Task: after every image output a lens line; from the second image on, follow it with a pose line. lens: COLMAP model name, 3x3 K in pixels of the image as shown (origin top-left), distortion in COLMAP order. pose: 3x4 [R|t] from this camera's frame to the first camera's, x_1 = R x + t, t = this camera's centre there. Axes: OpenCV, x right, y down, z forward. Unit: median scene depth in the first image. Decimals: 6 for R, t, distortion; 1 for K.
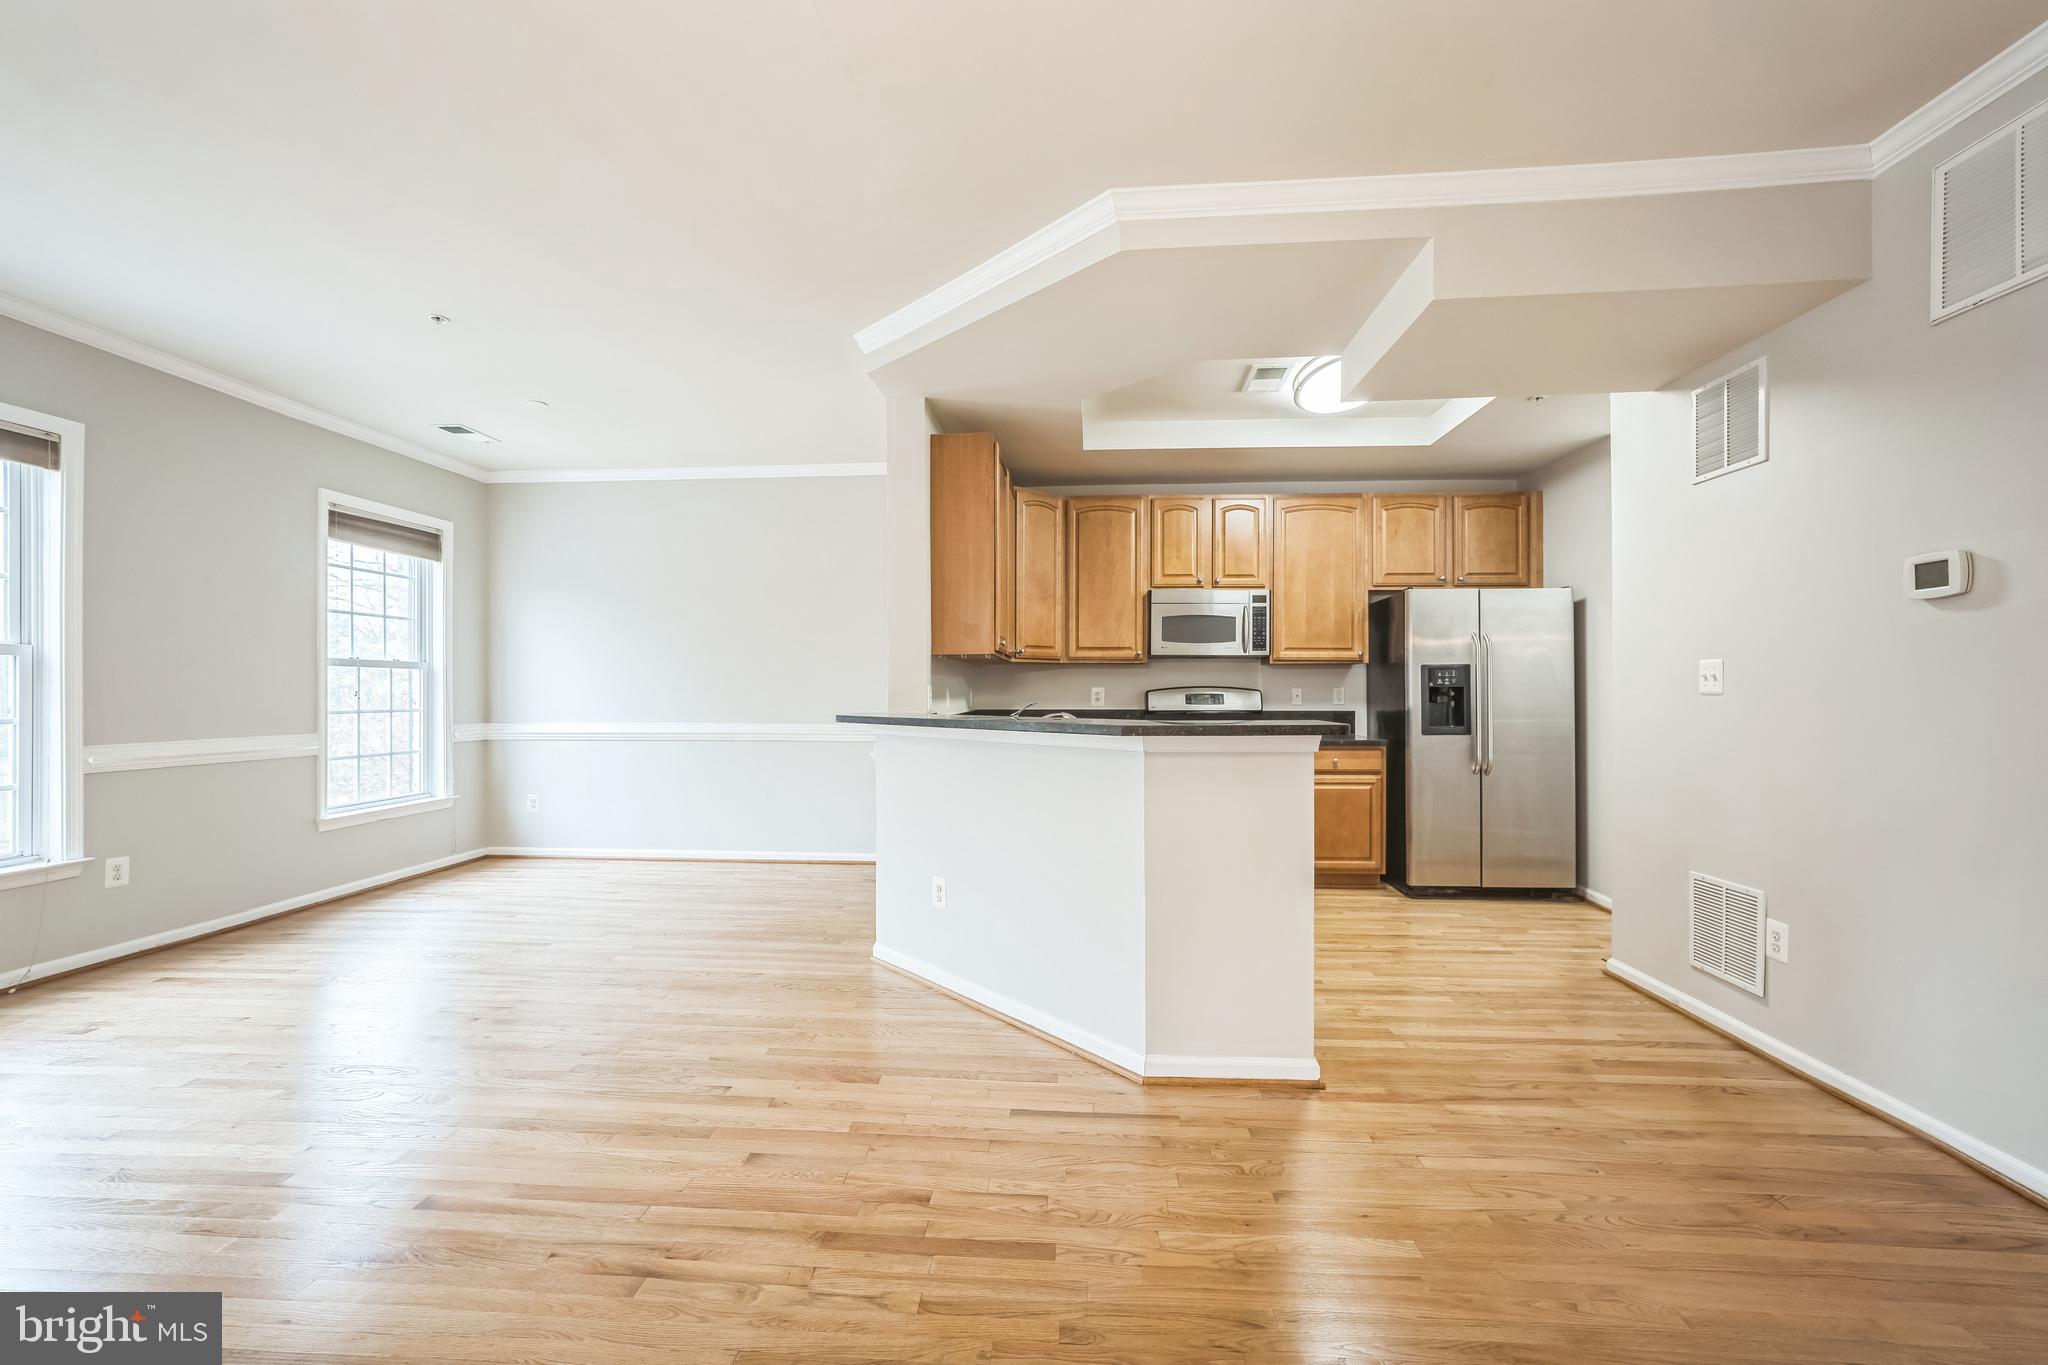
lens RADIAL K [[865.2, 0, 1023.2], [0, 865.2, 687.6], [0, 0, 1]] dist [-0.014628, 0.000225]
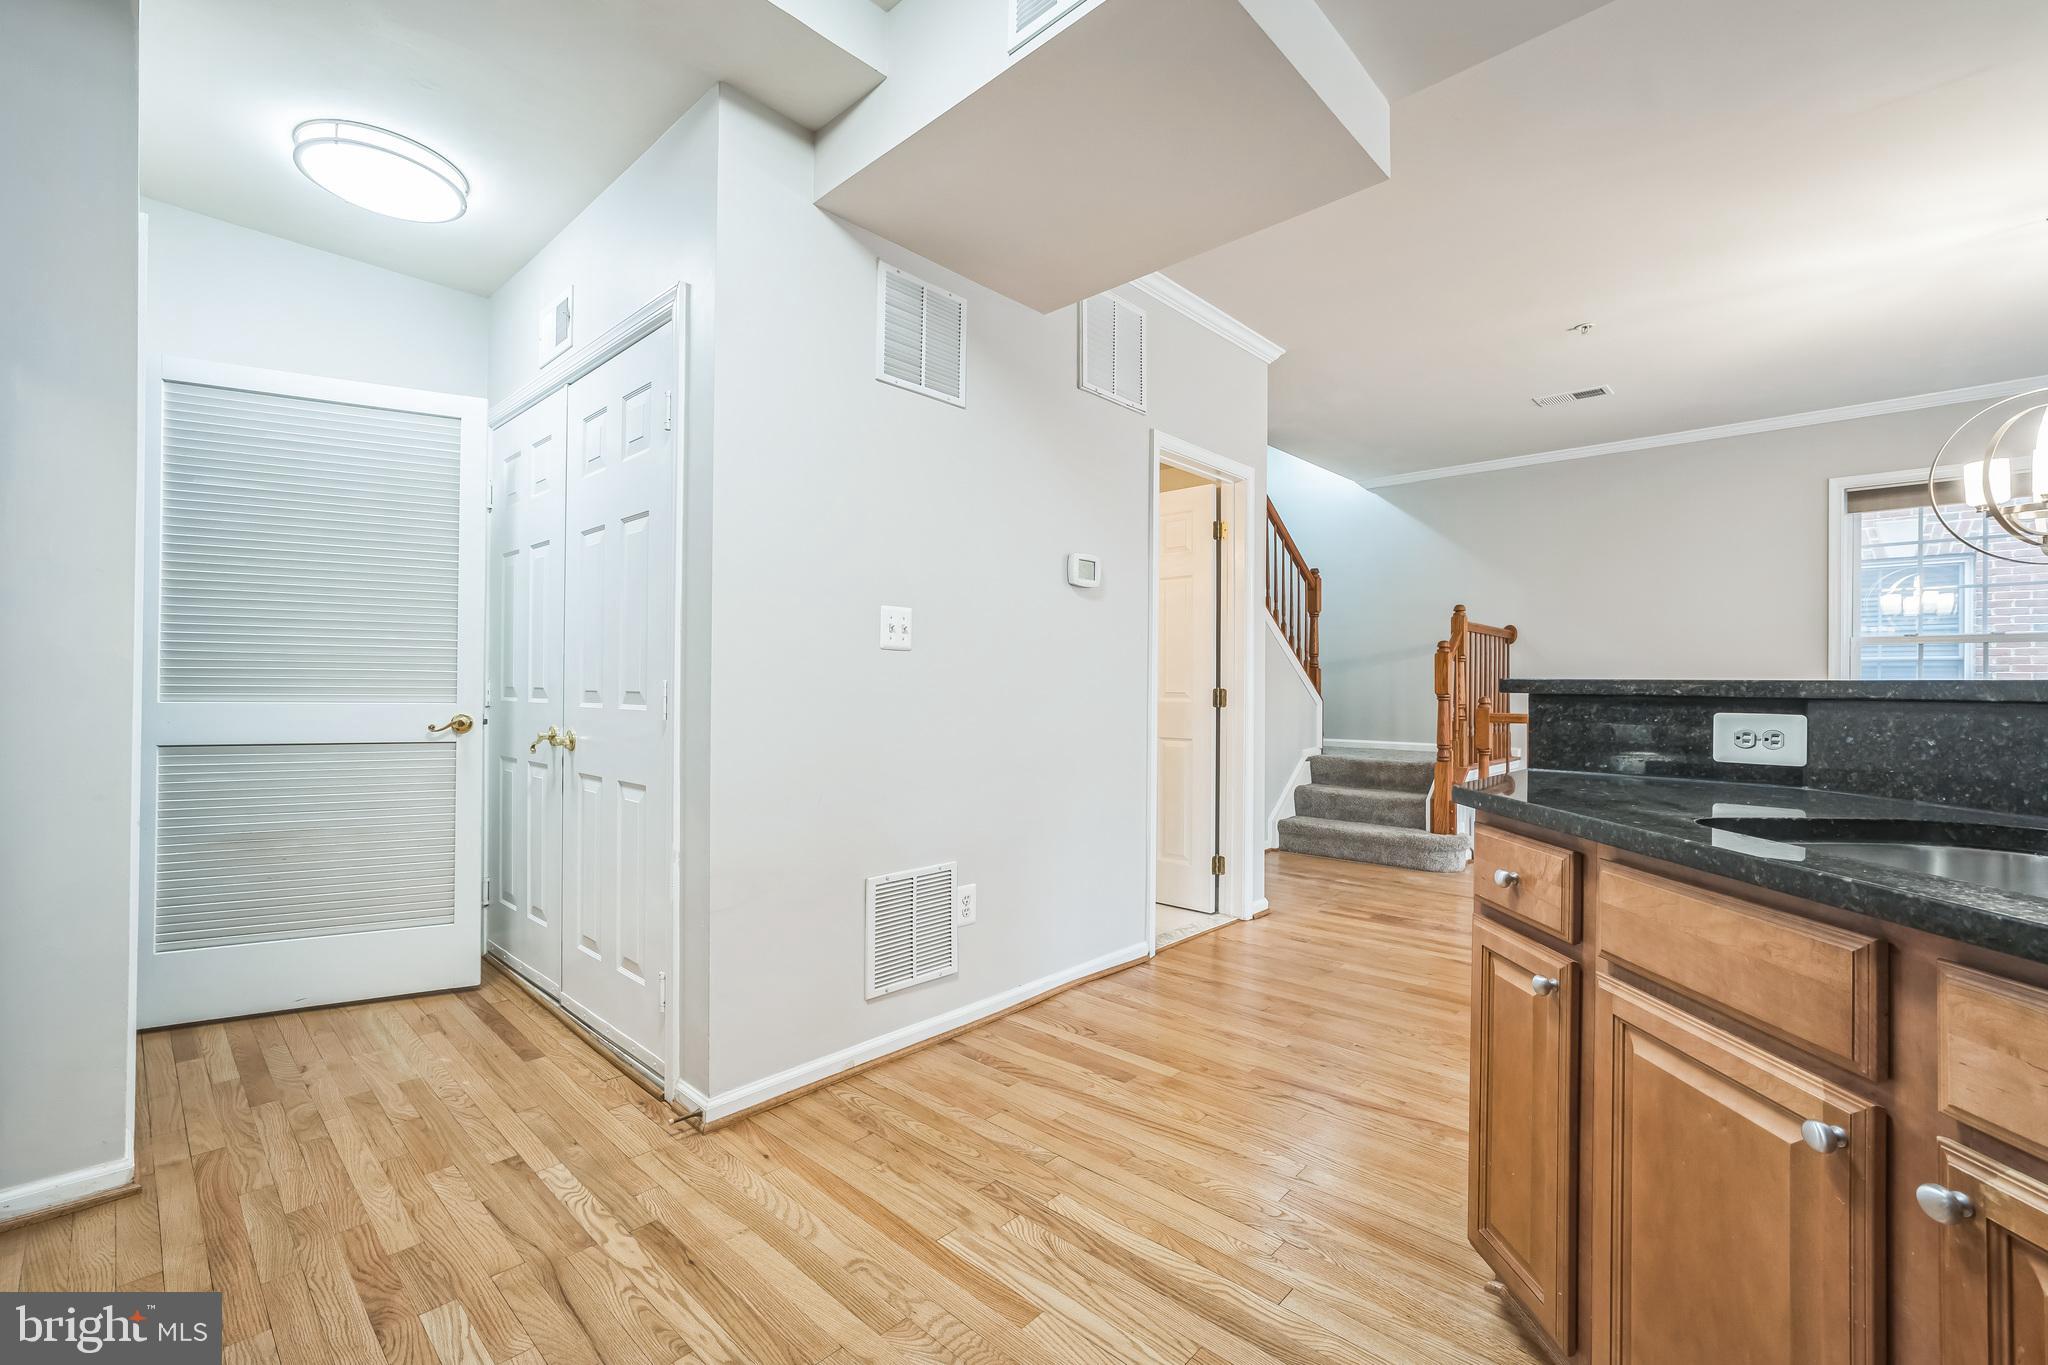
lens RADIAL K [[865.2, 0, 1023.2], [0, 865.2, 687.6], [0, 0, 1]] dist [-0.014628, 0.000225]
pose [[-0.775711, 0.001825, 0.631085, 0.113955], [-0.005160, 0.999944, -0.009235, 0.031249], [-0.631067, -0.010421, -0.775658, 0.950087]]
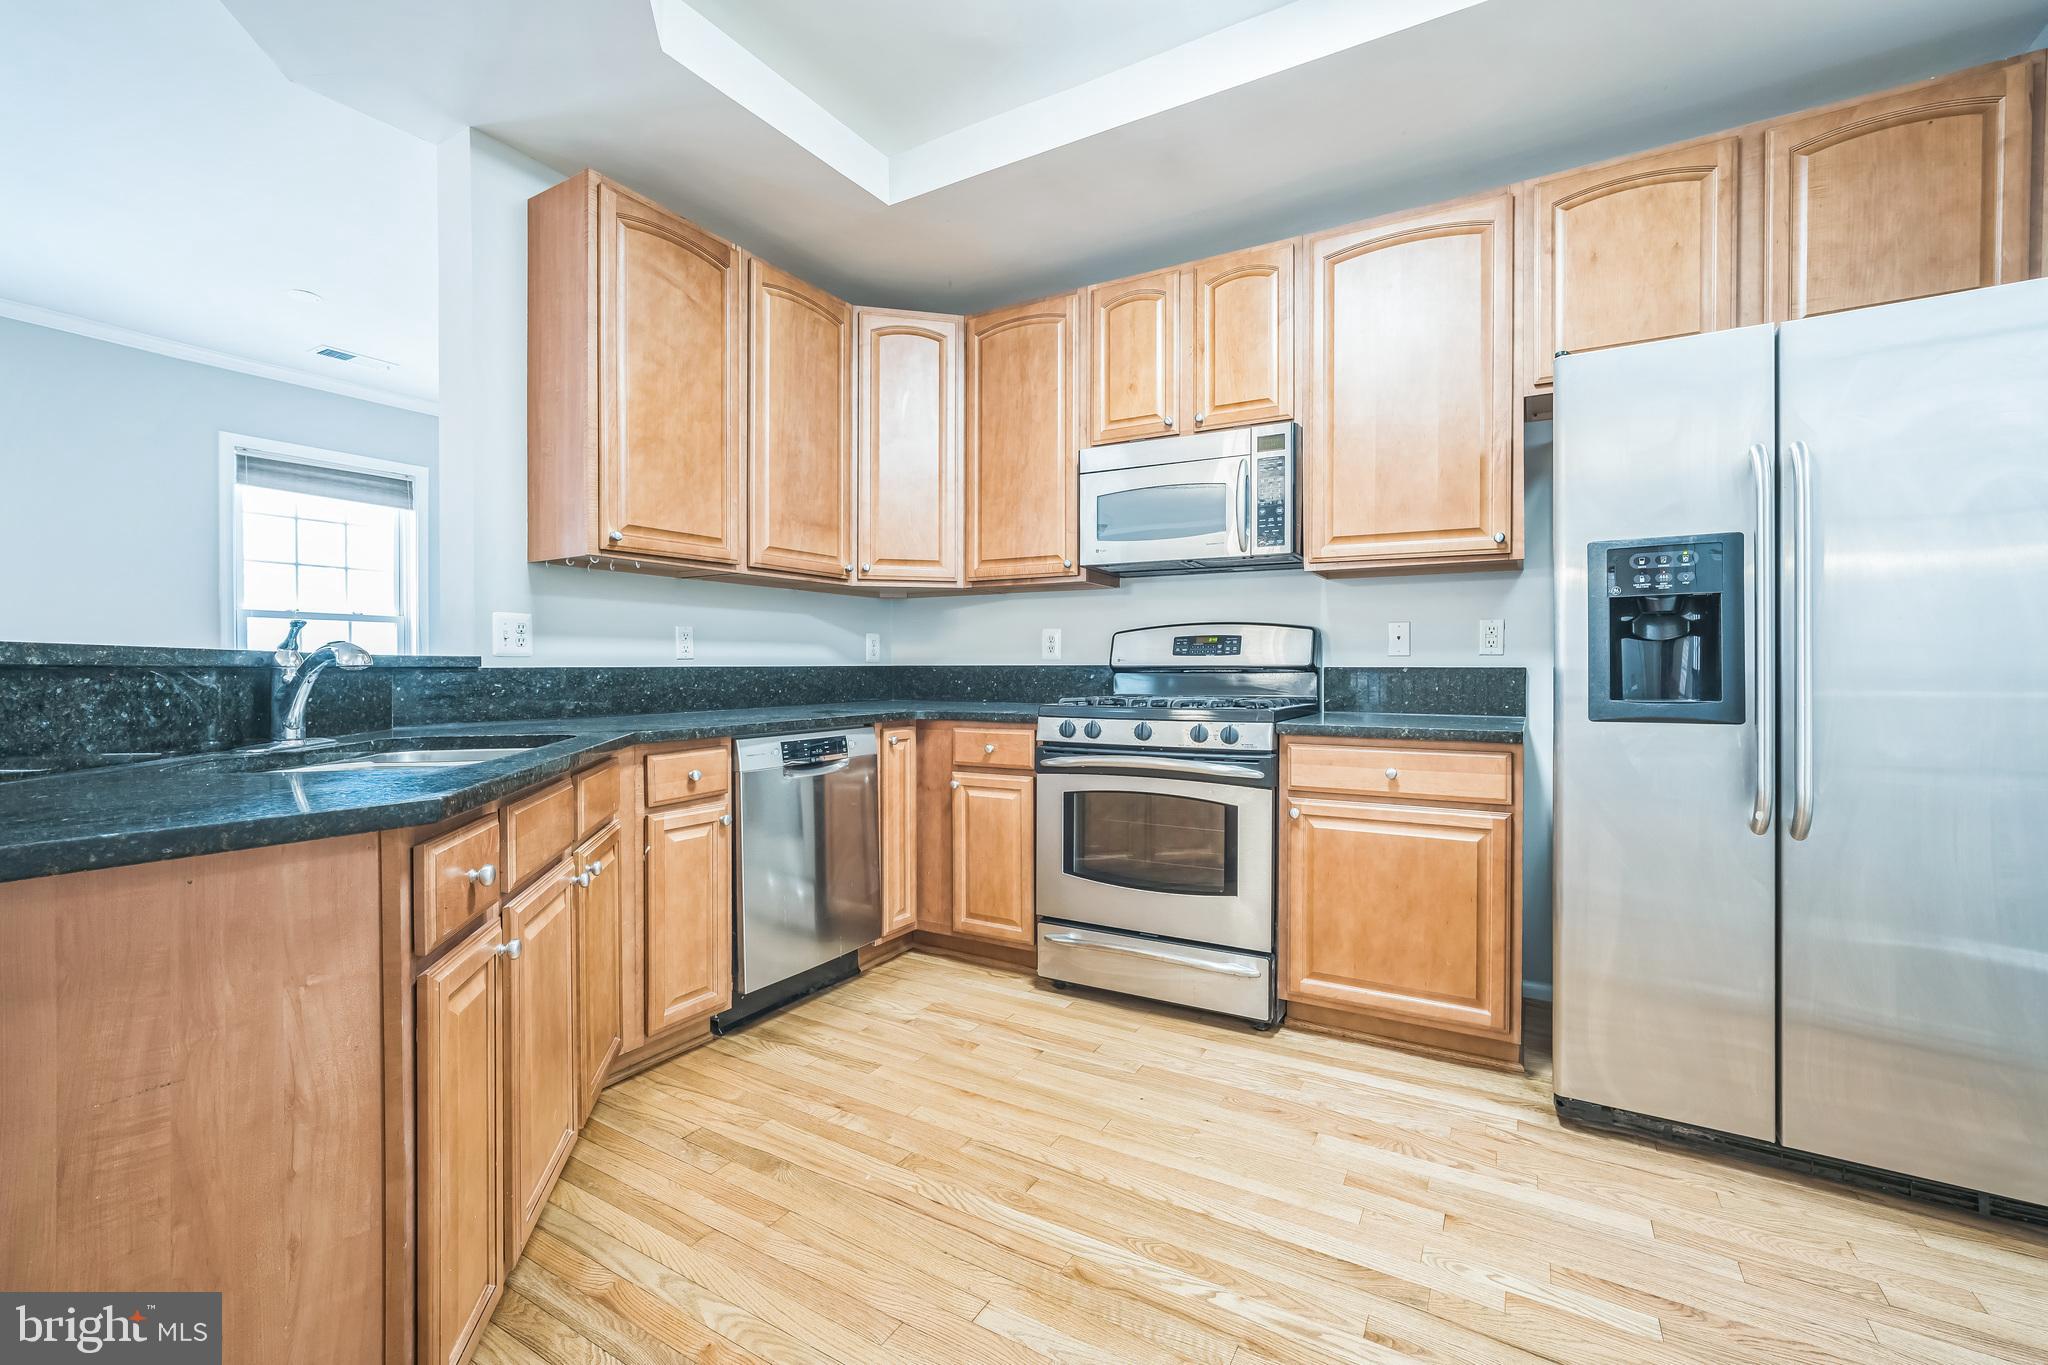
lens RADIAL K [[860.1, 0, 1028.8], [0, 860.1, 671.0], [0, 0, 1]] dist [-0.007380, 0.000251]
pose [[0.892602, 0.002474, -0.450840, 0.396743], [0.002556, 0.999941, 0.010548, 0.026282], [0.450839, -0.010567, 0.892543, 0.518218]]
